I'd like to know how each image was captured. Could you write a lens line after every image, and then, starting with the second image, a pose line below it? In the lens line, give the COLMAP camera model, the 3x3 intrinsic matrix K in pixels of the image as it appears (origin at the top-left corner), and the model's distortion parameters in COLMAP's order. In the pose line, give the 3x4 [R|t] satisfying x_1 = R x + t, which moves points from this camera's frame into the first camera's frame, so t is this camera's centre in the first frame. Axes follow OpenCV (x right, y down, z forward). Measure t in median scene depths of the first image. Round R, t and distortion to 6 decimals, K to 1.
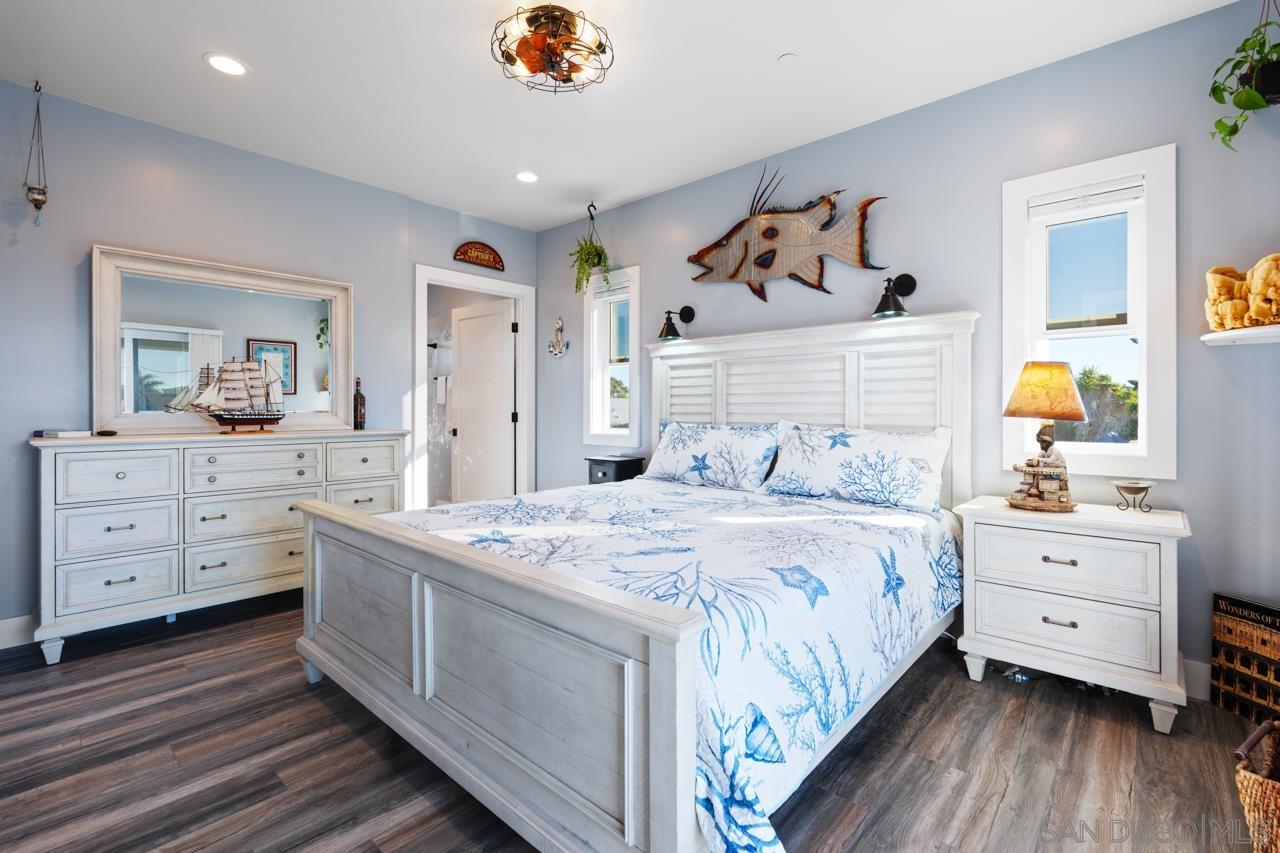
lens RADIAL K [[571.0, 0, 639.6], [0, 571.0, 408.9], [0, 0, 1]] dist [-0.002199, -0.000057]
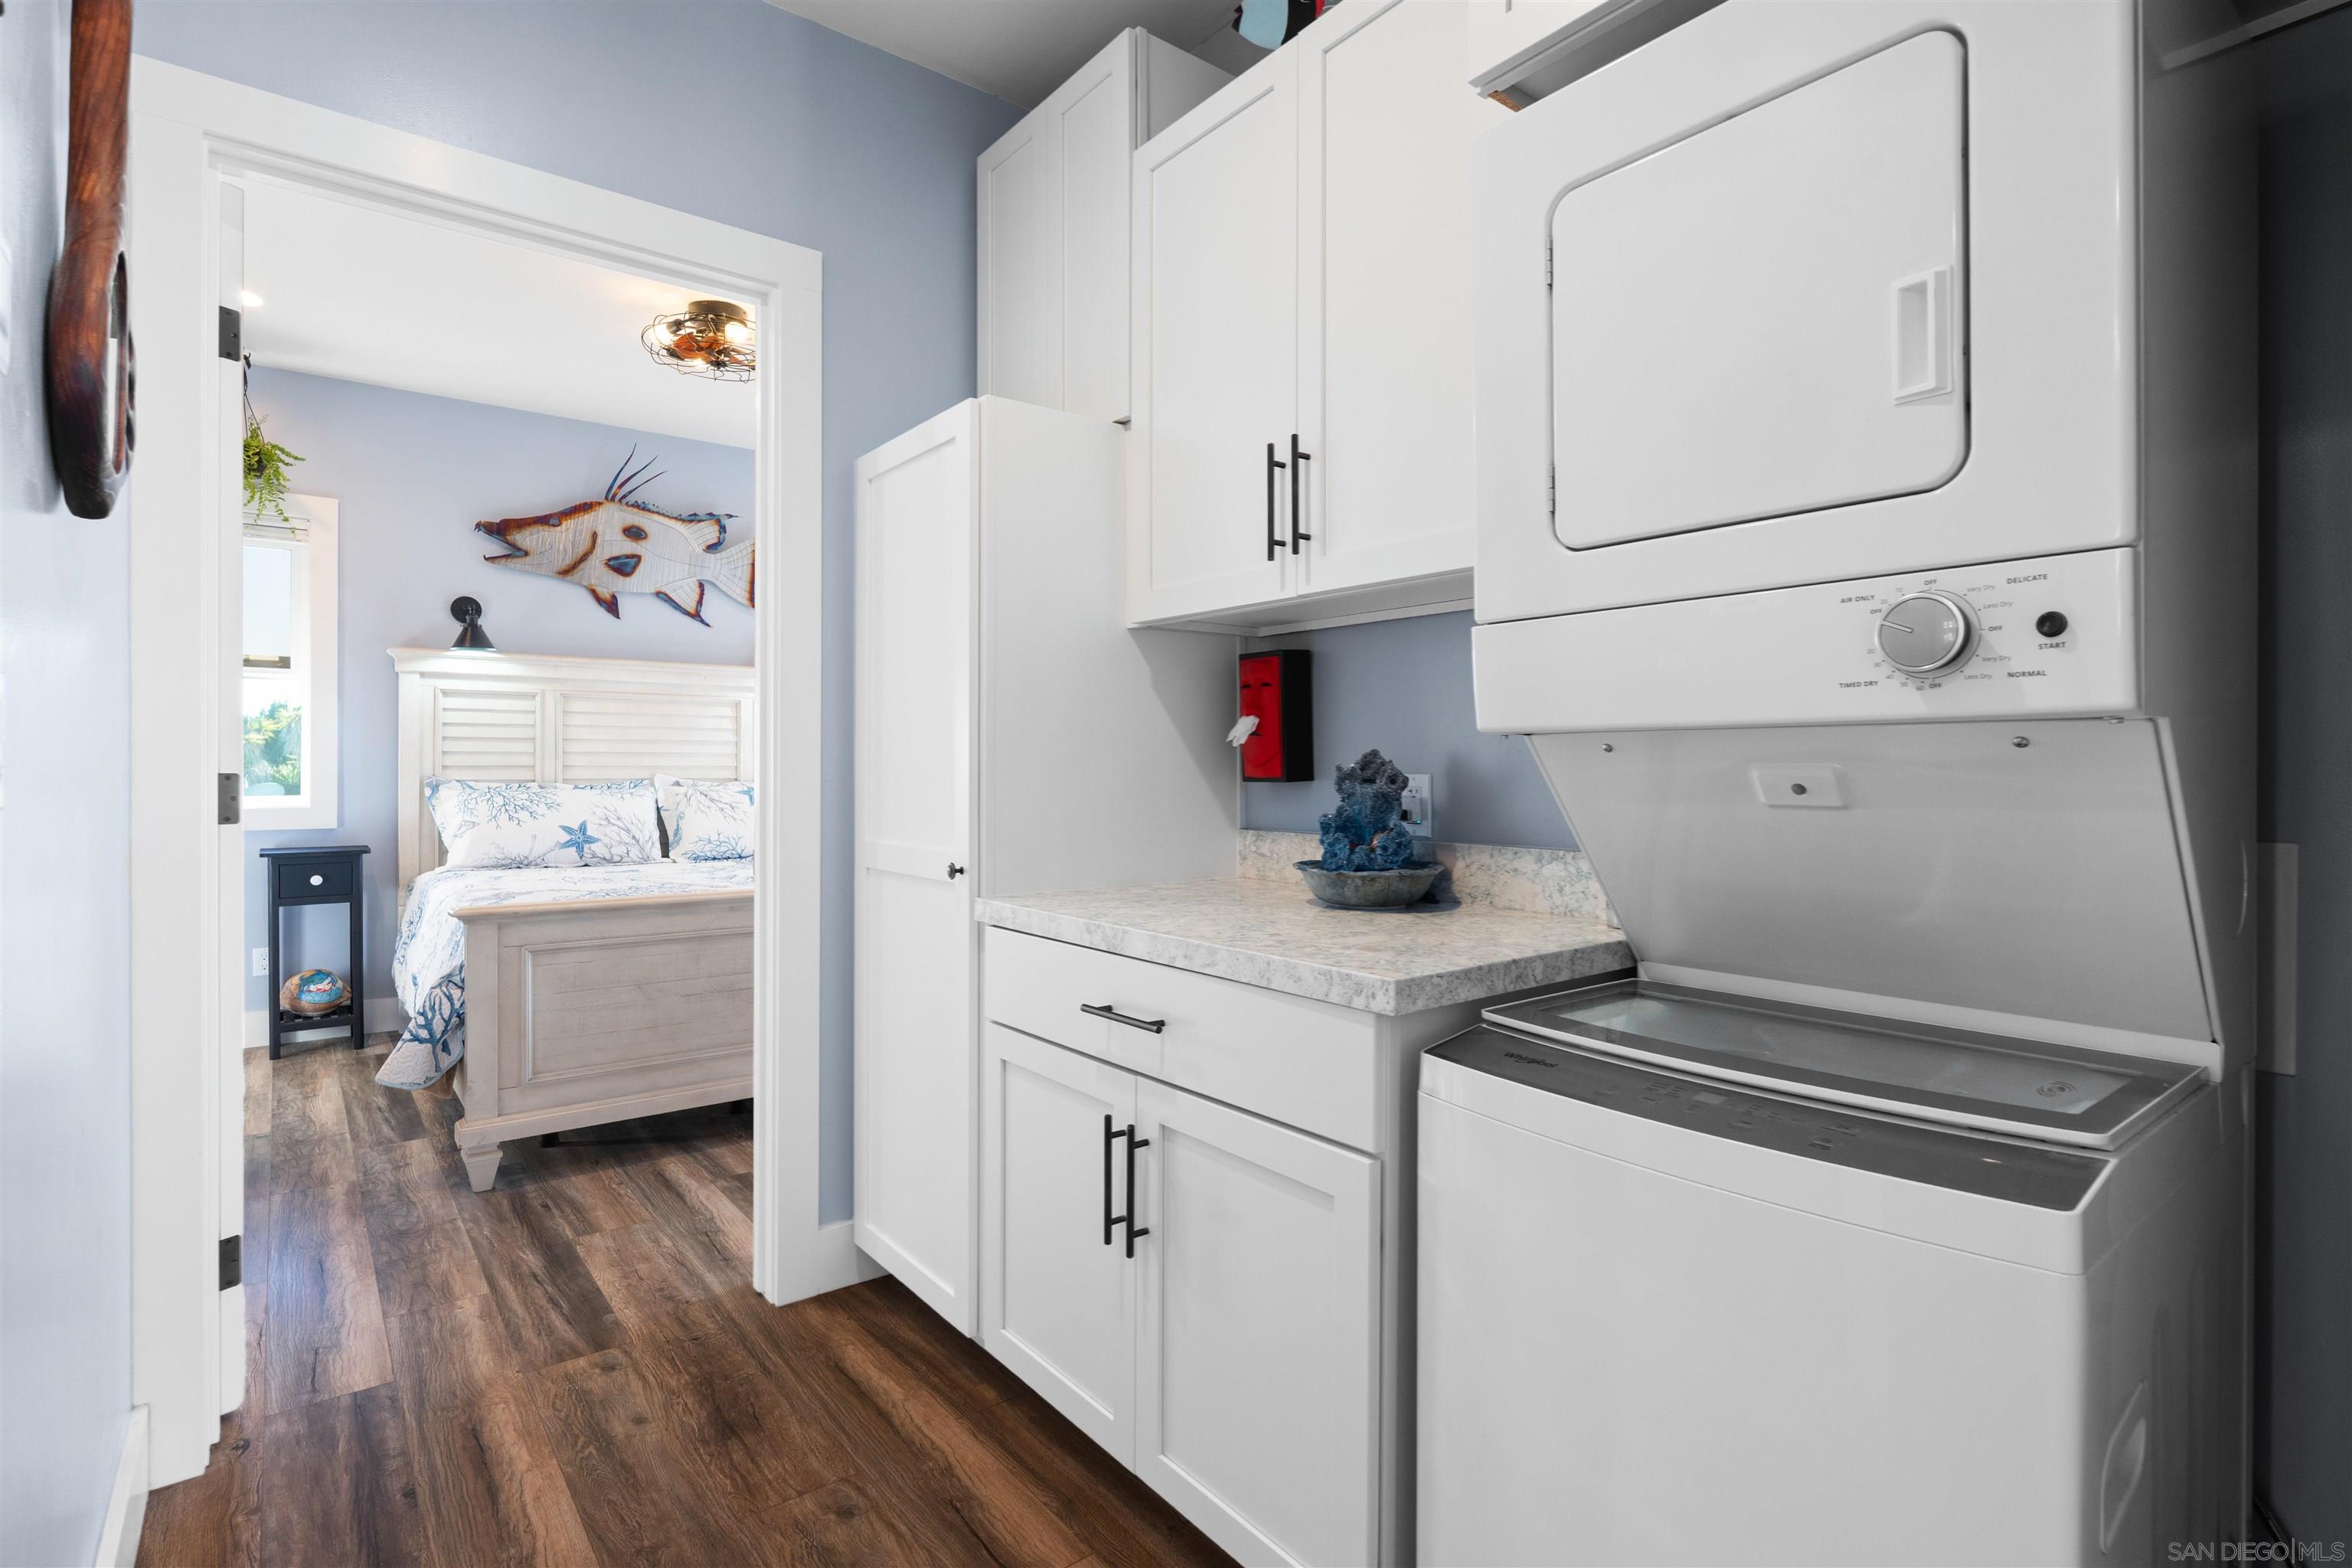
lens RADIAL K [[1118.9, 0, 1164.9], [0, 1118.9, 769.7], [0, 0, 1]] dist [-0.001554, -0.000007]
pose [[0.177824, -0.005789, 0.984045, -1.167056], [-0.004747, 0.999966, 0.006740, -0.001200], [-0.984051, -0.005870, 0.177790, 0.023369]]
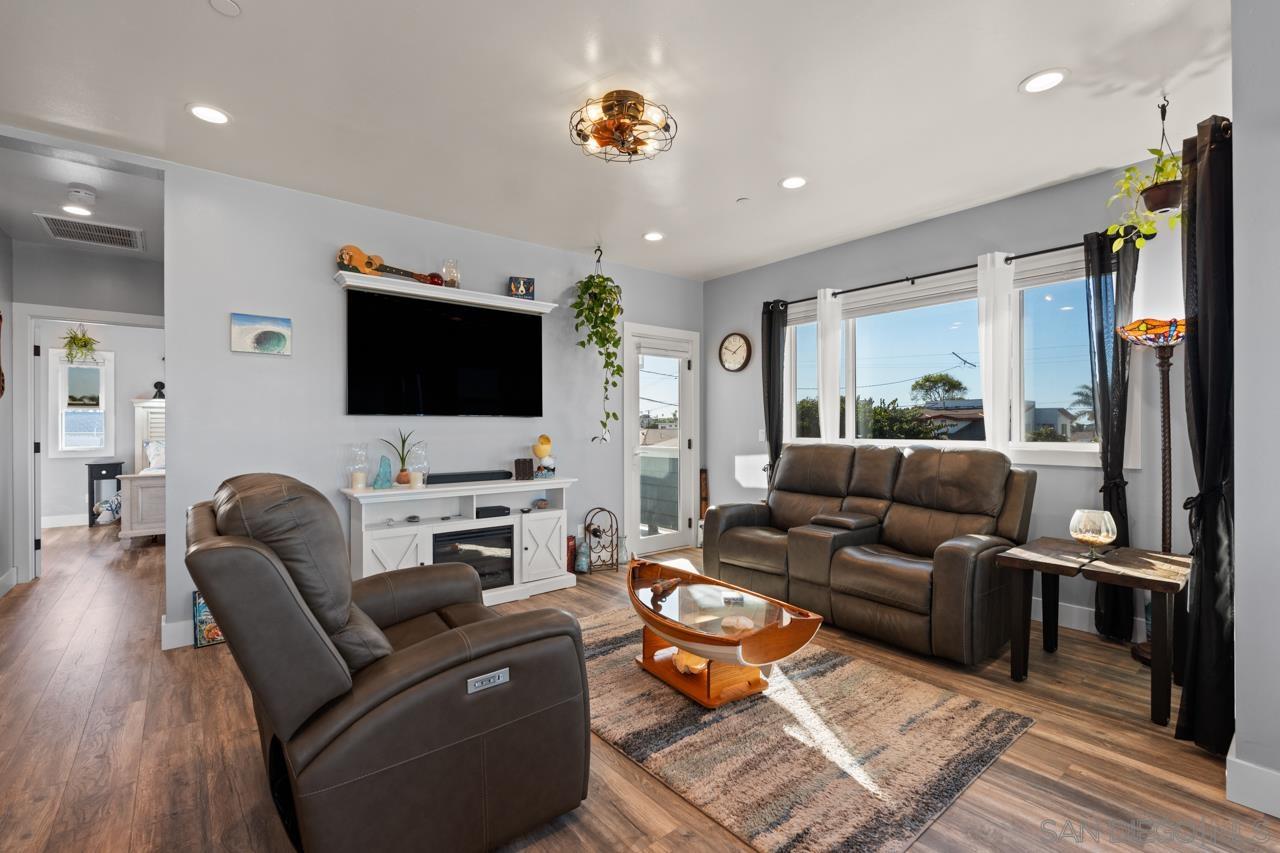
lens RADIAL K [[569.4, 0, 640.0], [0, 569.4, 426.5], [0, 0, 1]] dist [-0.001791, -0.000025]
pose [[0.160083, -0.005511, 0.987088, -1.839179], [-0.002663, 0.999978, 0.006014, -0.048906], [-0.987100, -0.003591, 0.160064, -1.087310]]
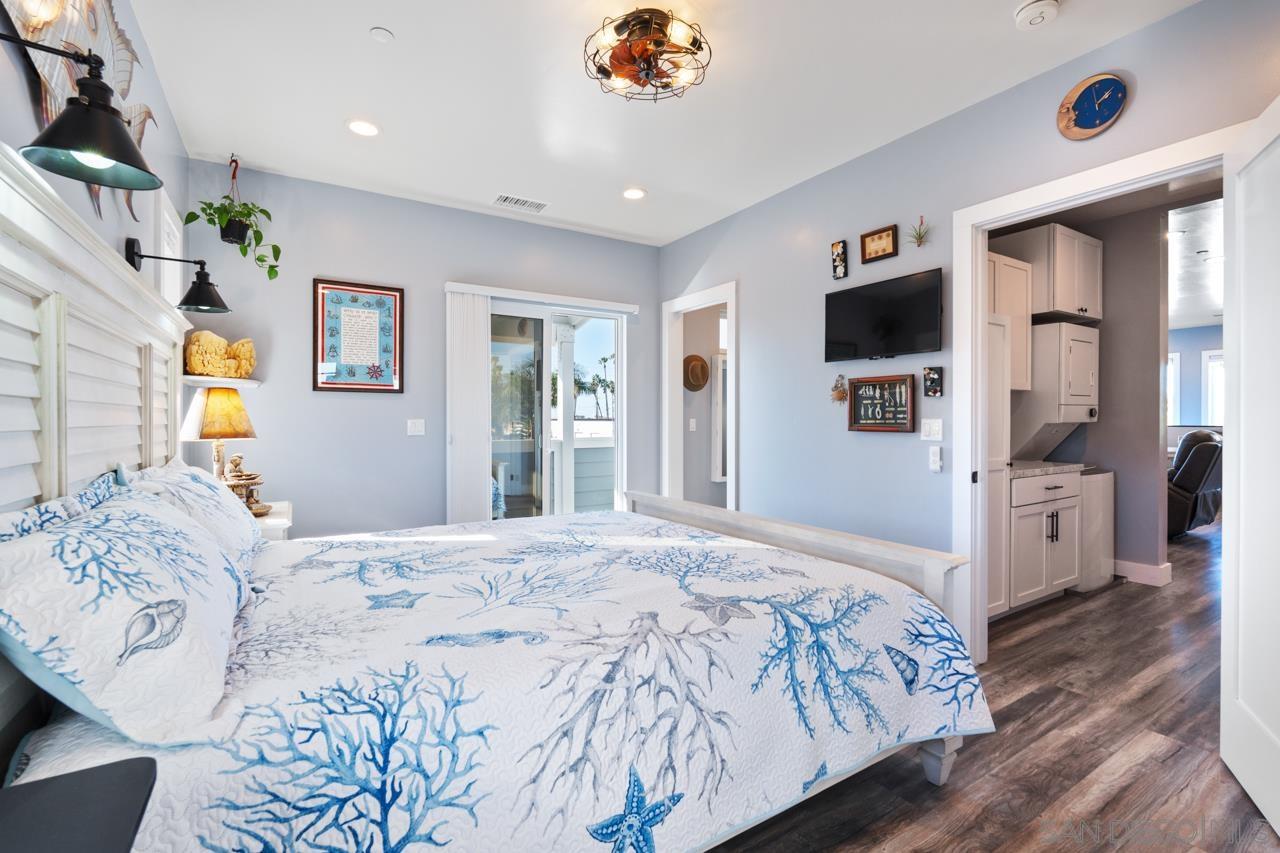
lens RADIAL K [[564.1, 0, 639.2], [0, 564.1, 420.8], [0, 0, 1]] dist [-0.002178, -0.000522]
pose [[-0.959867, -0.001940, 0.280448, -0.275454], [-0.001498, 0.999997, 0.001792, -0.016651], [-0.280450, 0.001300, -0.959868, 1.313660]]
